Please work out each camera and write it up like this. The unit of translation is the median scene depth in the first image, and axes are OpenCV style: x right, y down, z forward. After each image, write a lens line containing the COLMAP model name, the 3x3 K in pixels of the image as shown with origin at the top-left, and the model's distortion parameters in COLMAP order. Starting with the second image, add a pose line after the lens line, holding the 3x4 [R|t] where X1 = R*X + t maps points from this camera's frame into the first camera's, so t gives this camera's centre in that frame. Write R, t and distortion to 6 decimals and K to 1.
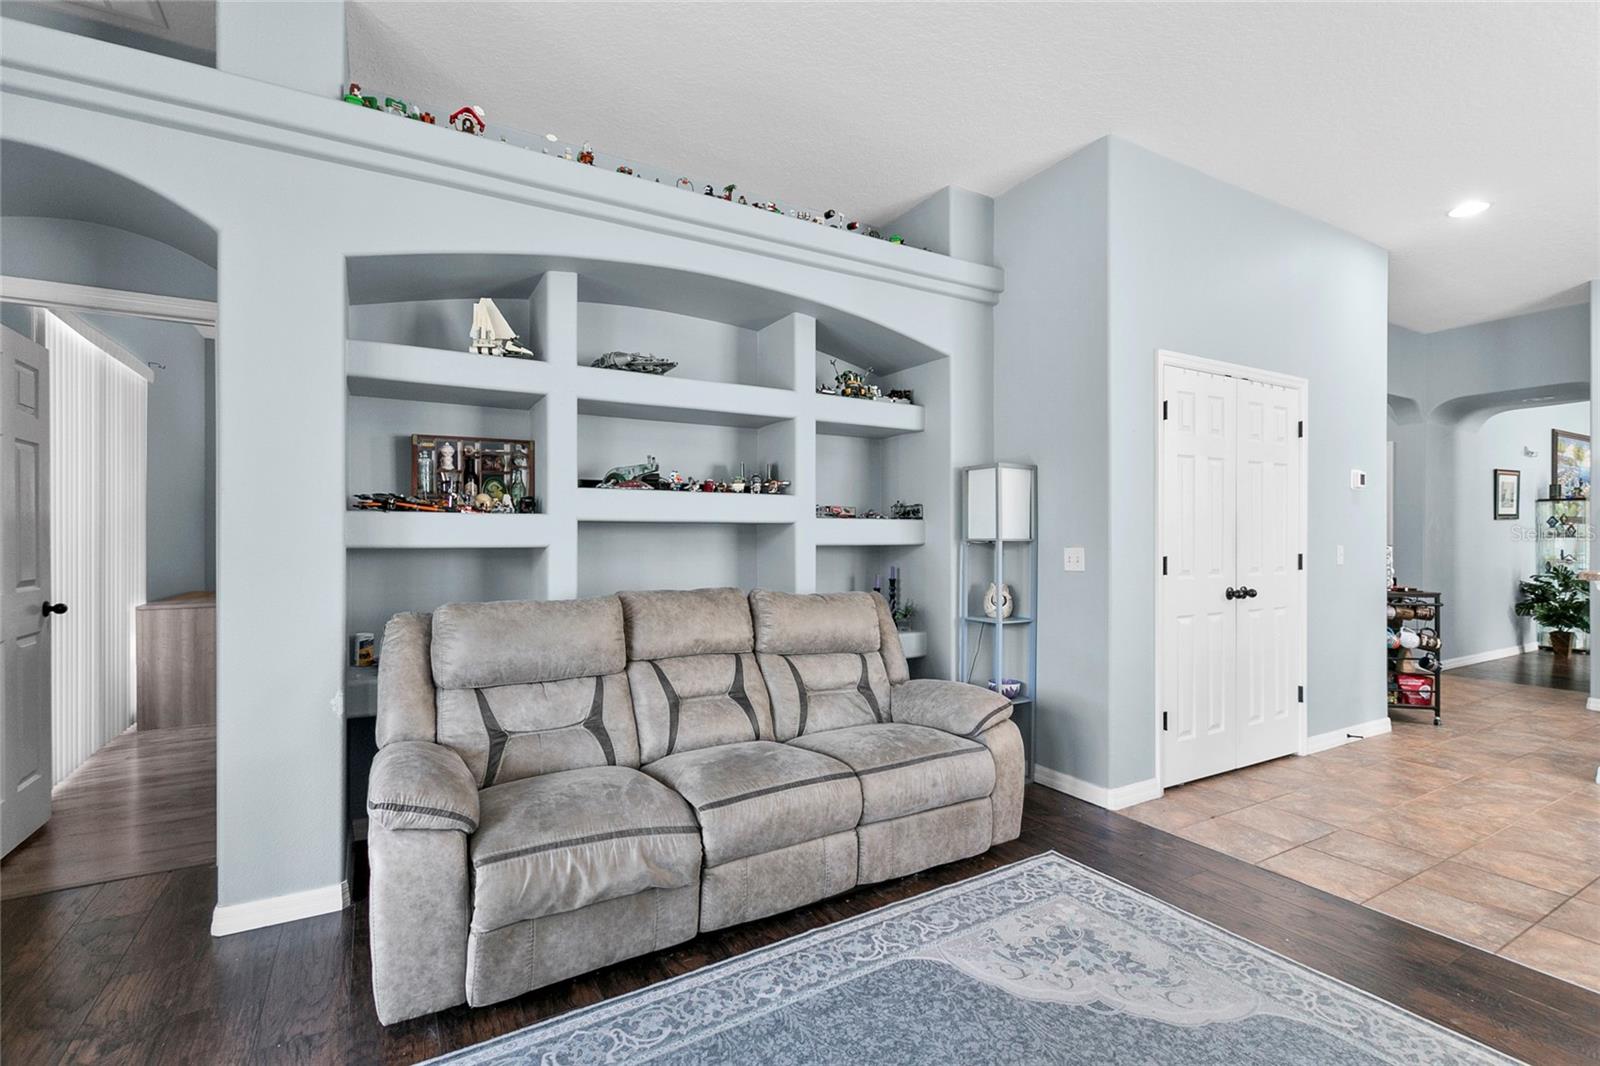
lens RADIAL K [[726.3, 0, 782.6], [0, 726.3, 541.0], [0, 0, 1]] dist [0.004292, -0.003899]
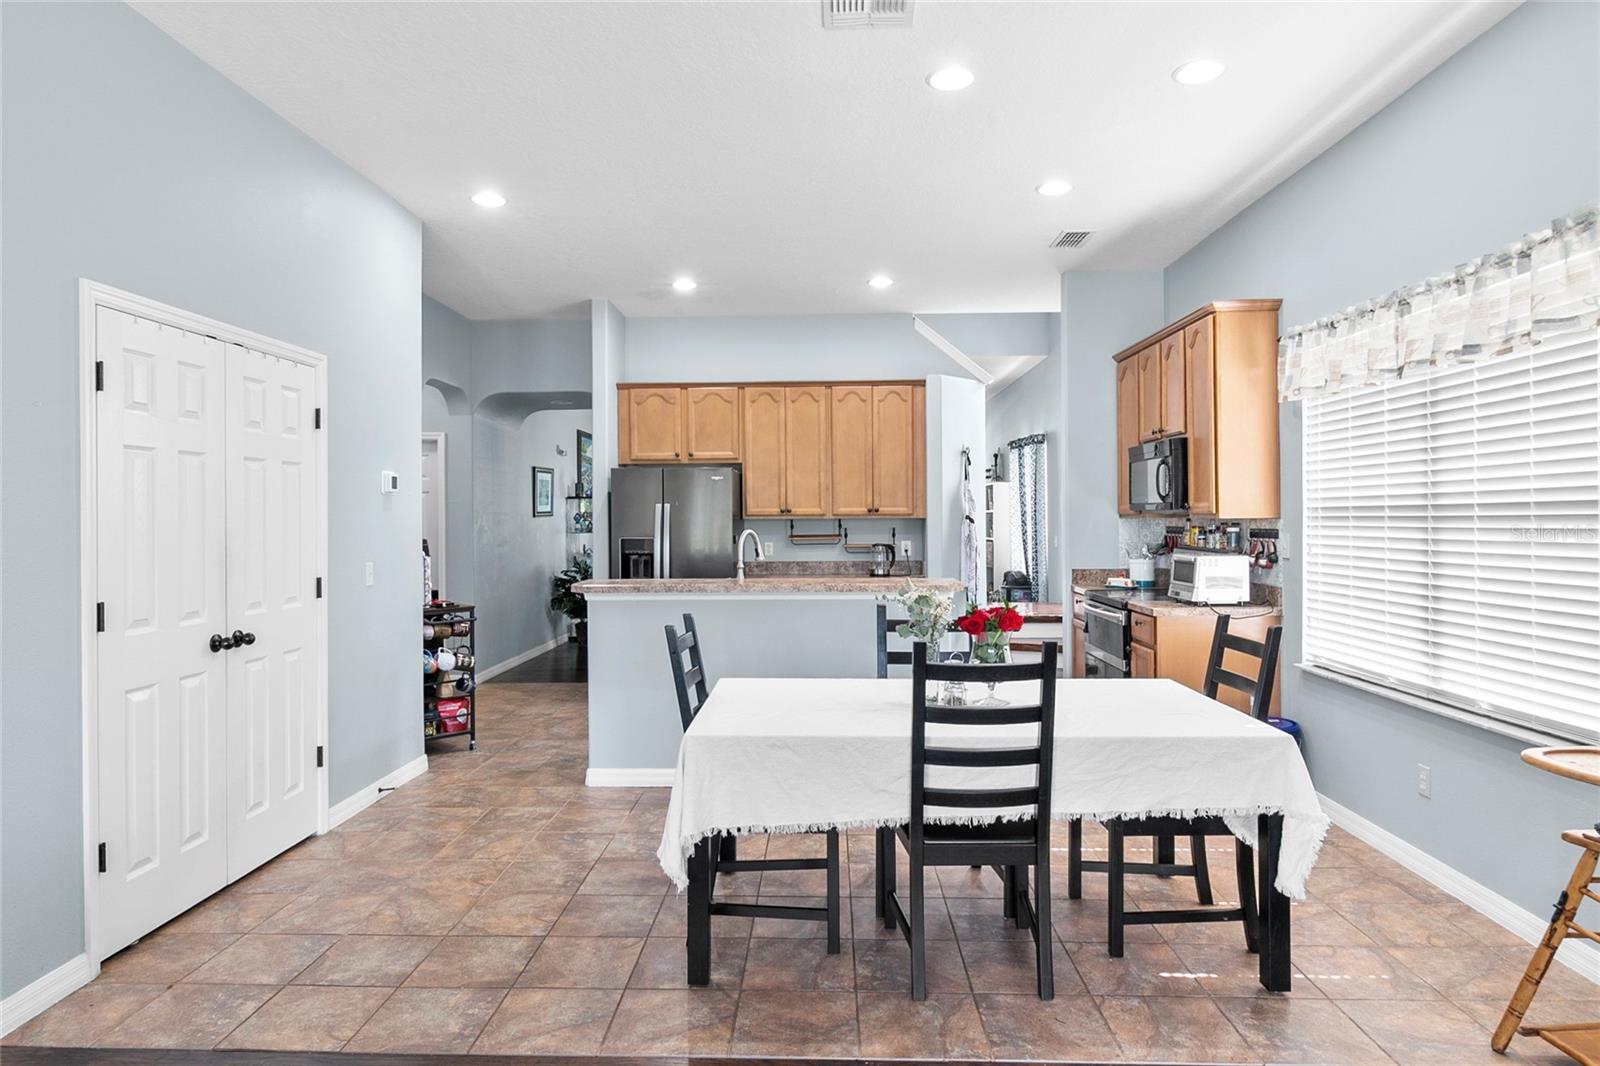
lens RADIAL K [[934.1, 0, 809.1], [0, 934.1, 527.9], [0, 0, 1]] dist [0.004272, -0.002551]
pose [[0.510227, -0.009779, 0.859984, 0.113478], [0.003529, 0.999951, 0.009276, -0.042885], [-0.860032, -0.001698, 0.510236, 0.030354]]
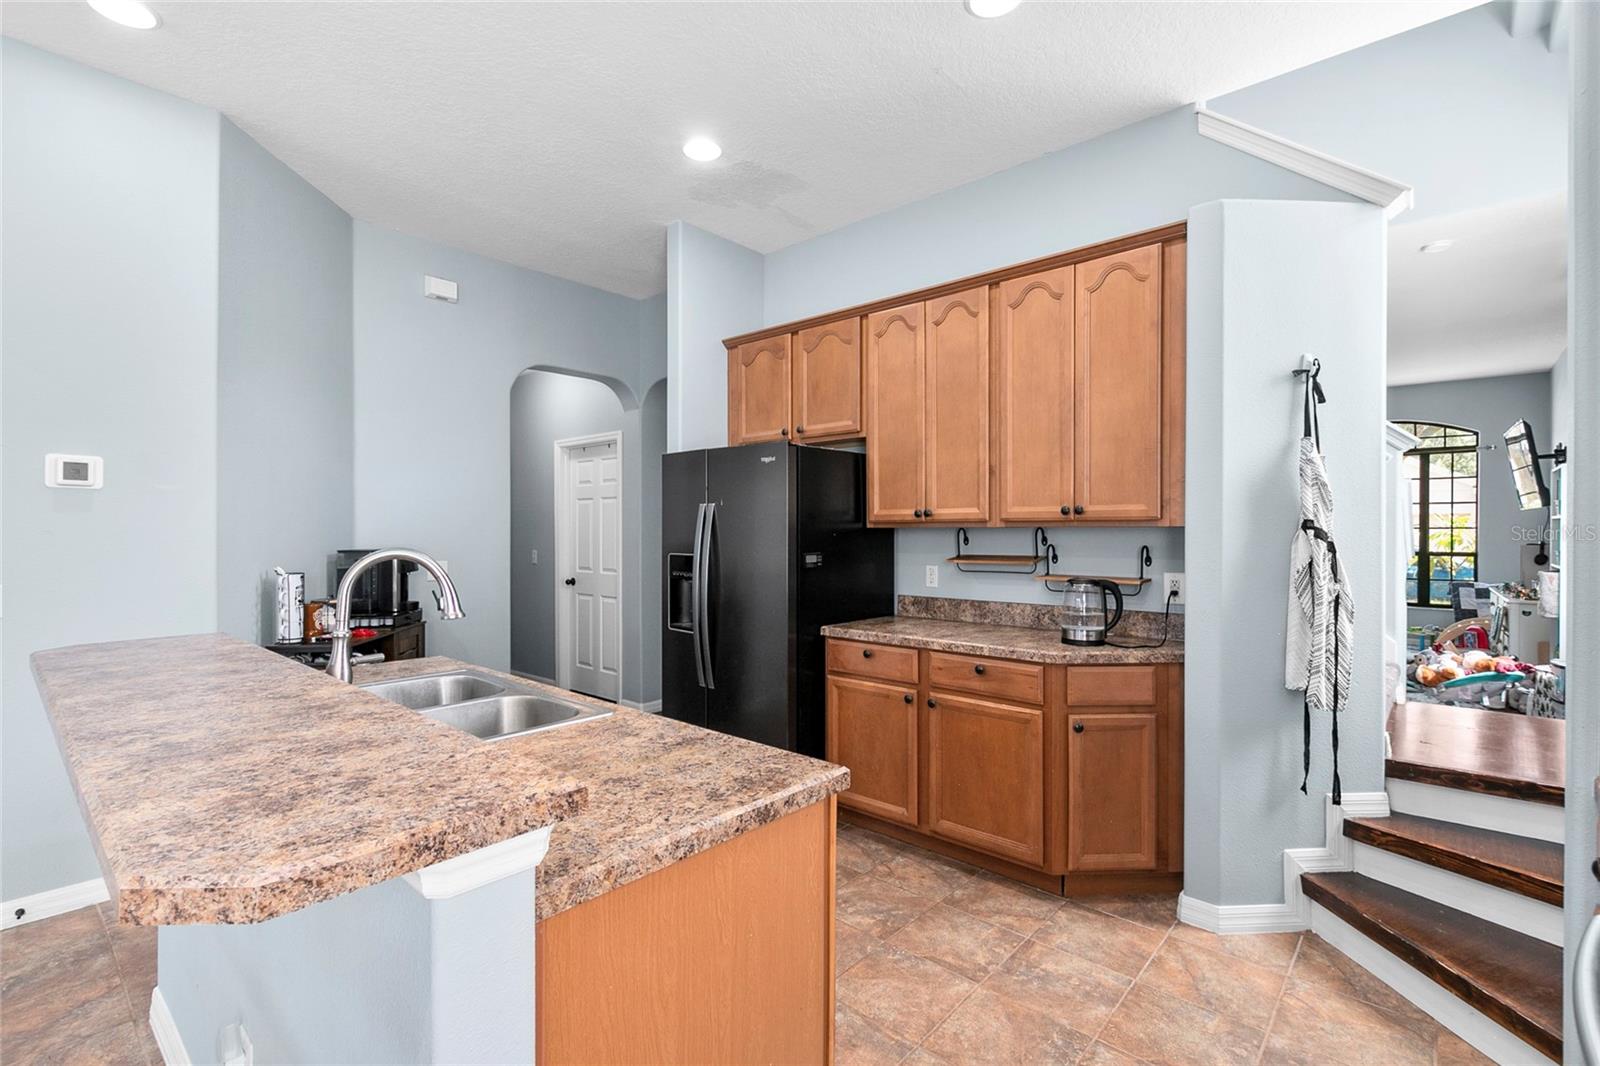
lens RADIAL K [[726.3, 0, 801.2], [0, 726.3, 531.8], [0, 0, 1]] dist [0.004292, -0.003899]
pose [[0.940000, 0.002197, 0.341167, 1.157819], [-0.002841, 0.999995, 0.001386, -0.039943], [-0.341162, -0.002272, 0.940002, 0.254044]]
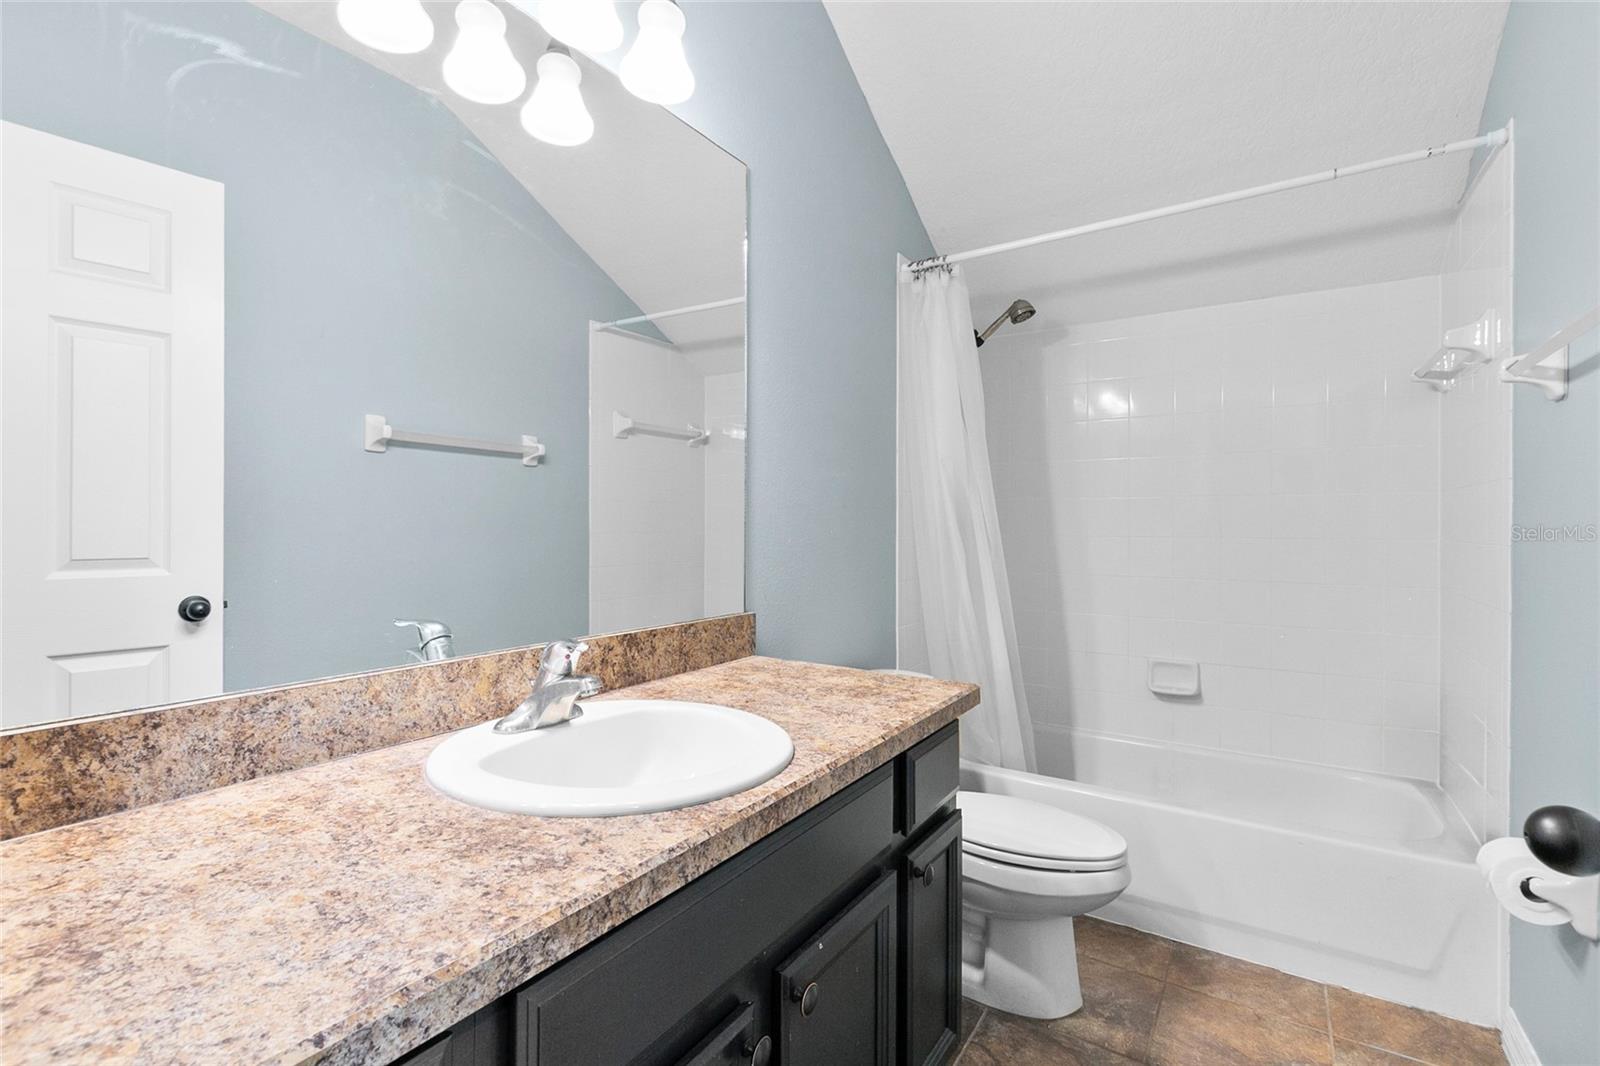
lens RADIAL K [[726.3, 0, 798.8], [0, 726.3, 536.4], [0, 0, 1]] dist [0.004292, -0.003899]
pose [[0.451013, 0.009519, -0.892466, 1.420096], [-0.006198, 0.999952, 0.007533, -0.042829], [0.892496, 0.002134, 0.451051, 0.727061]]
